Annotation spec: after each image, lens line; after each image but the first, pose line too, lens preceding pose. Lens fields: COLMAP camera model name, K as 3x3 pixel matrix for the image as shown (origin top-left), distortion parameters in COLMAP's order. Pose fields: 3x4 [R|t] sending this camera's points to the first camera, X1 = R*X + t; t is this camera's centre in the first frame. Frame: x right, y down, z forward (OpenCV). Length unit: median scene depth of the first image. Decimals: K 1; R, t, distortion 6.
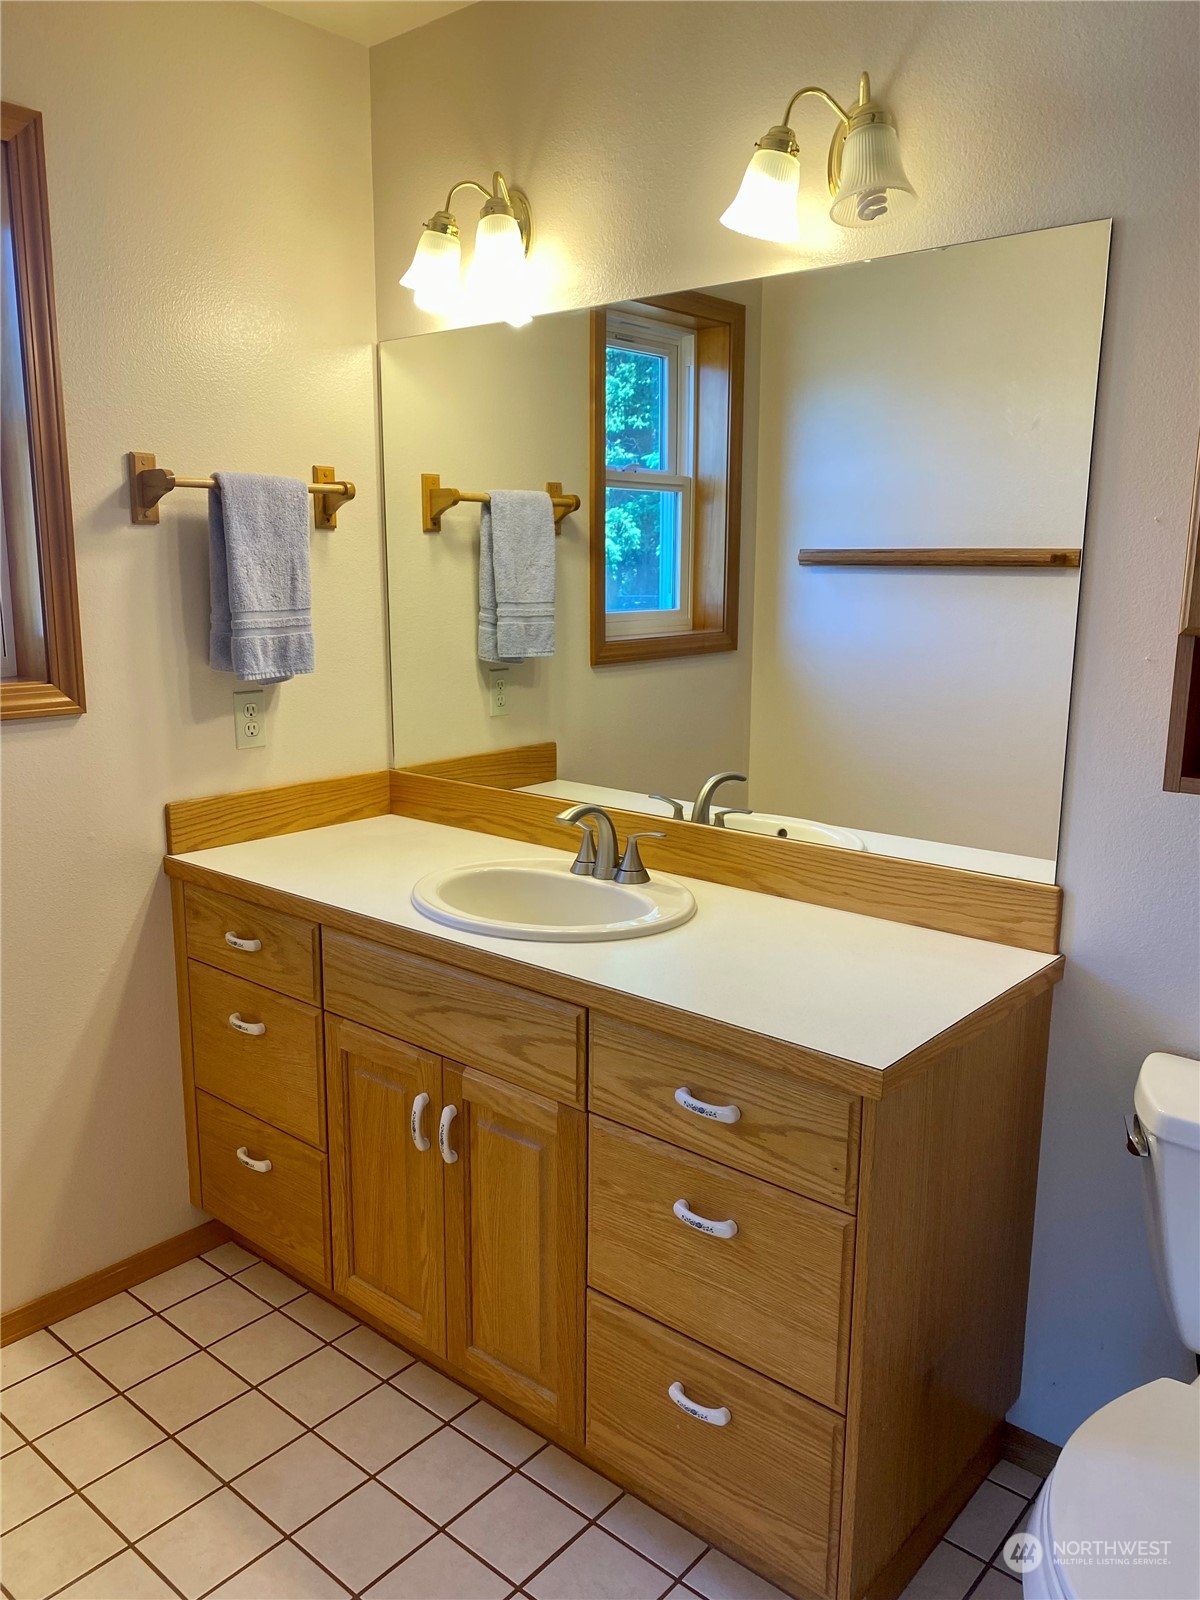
lens RADIAL K [[1219.2, 0, 596.1], [0, 1219.2, 813.0], [0, 0, 1]] dist [0.048764, -0.042377]
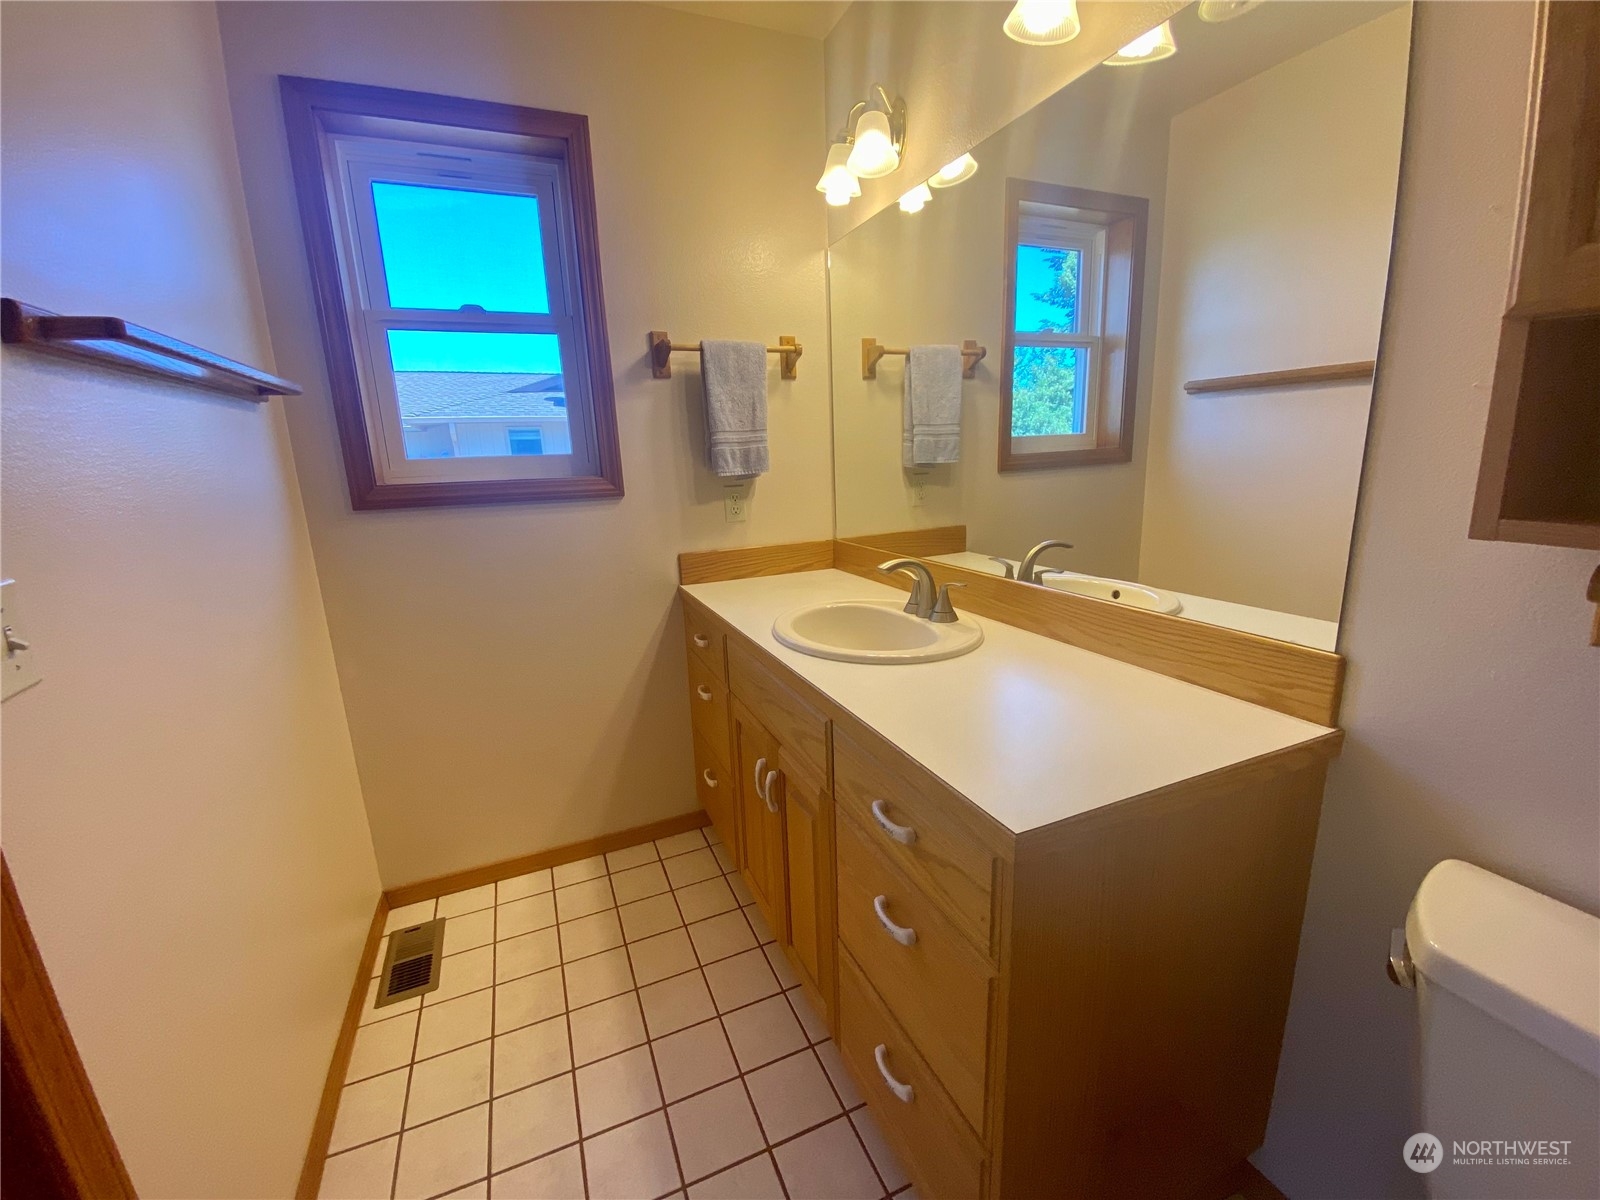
lens RADIAL K [[653.0, 0, 787.9], [0, 653.0, 602.3], [0, 0, 1]] dist [0.007633, -0.011633]
pose [[0.893498, 0.058790, -0.445202, 0.180509], [-0.046292, 0.998170, 0.038906, 0.017007], [0.446675, -0.014153, 0.894585, 0.307997]]
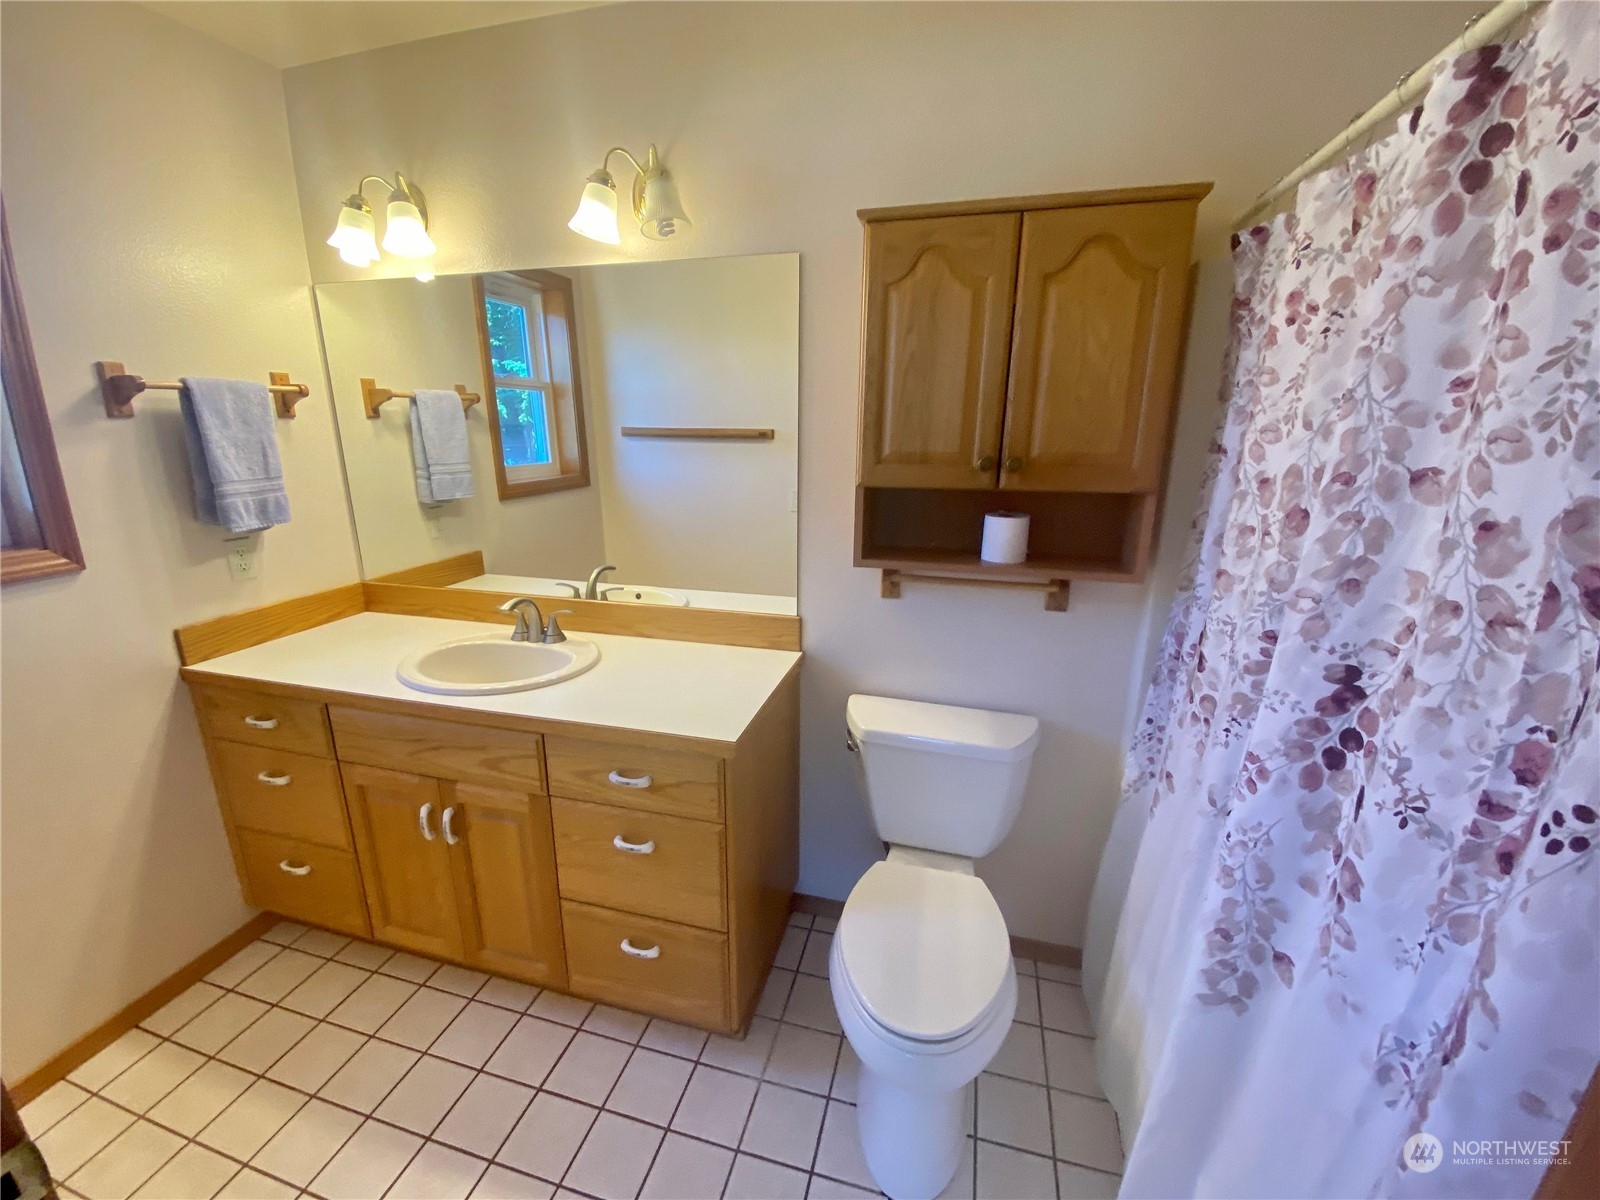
lens RADIAL K [[653.0, 0, 794.3], [0, 653.0, 599.3], [0, 0, 1]] dist [0.007633, -0.011633]
pose [[0.904605, -0.114970, 0.410454, -0.030010], [0.090506, 0.992788, 0.078617, -0.036484], [-0.416532, -0.033969, 0.908486, 0.083018]]
